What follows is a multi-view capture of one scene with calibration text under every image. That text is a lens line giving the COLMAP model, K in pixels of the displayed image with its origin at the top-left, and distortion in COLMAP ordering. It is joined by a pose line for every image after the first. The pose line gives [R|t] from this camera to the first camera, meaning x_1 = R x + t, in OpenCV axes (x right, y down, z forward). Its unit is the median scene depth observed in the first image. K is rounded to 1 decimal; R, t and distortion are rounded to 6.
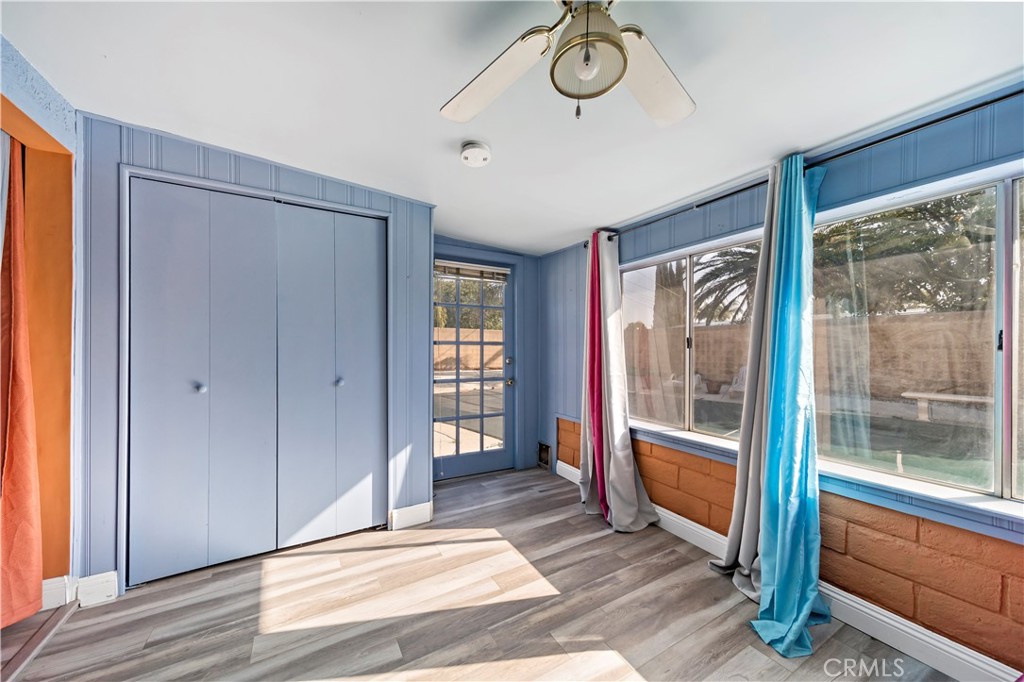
lens RADIAL K [[363.4, 0, 514.5], [0, 363.4, 353.6], [0, 0, 1]] dist [0.001037, 0.000021]
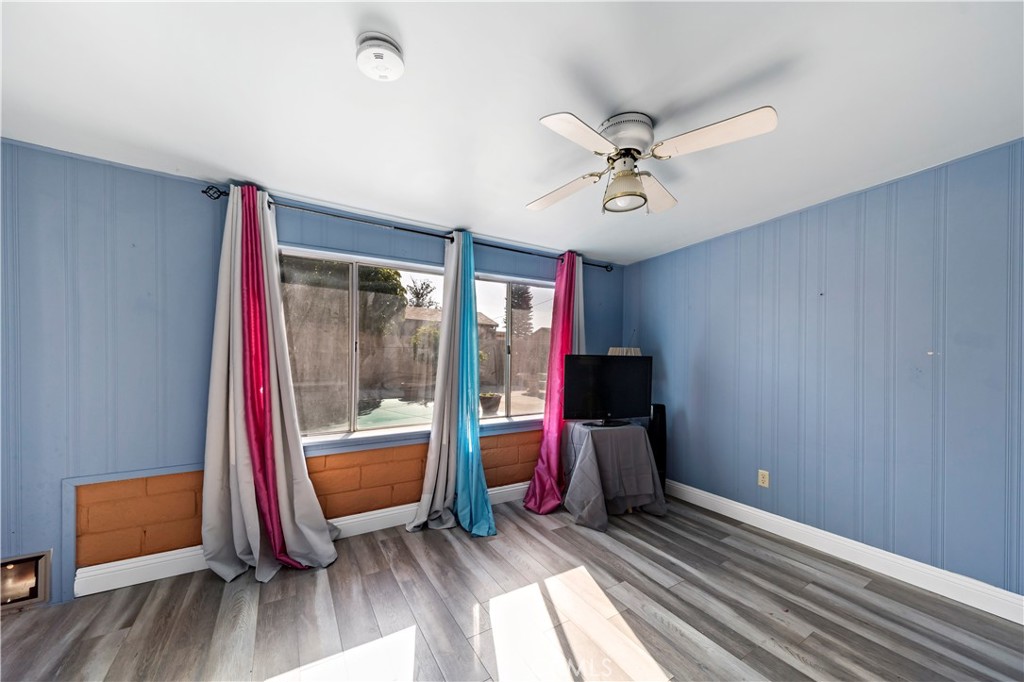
lens RADIAL K [[363.4, 0, 514.5], [0, 363.4, 353.6], [0, 0, 1]] dist [0.001037, 0.000021]
pose [[-0.031520, -0.002862, 0.999499, -0.673415], [0.002716, 0.999992, 0.002949, -0.011859], [-0.999499, 0.002807, -0.031512, 0.678028]]
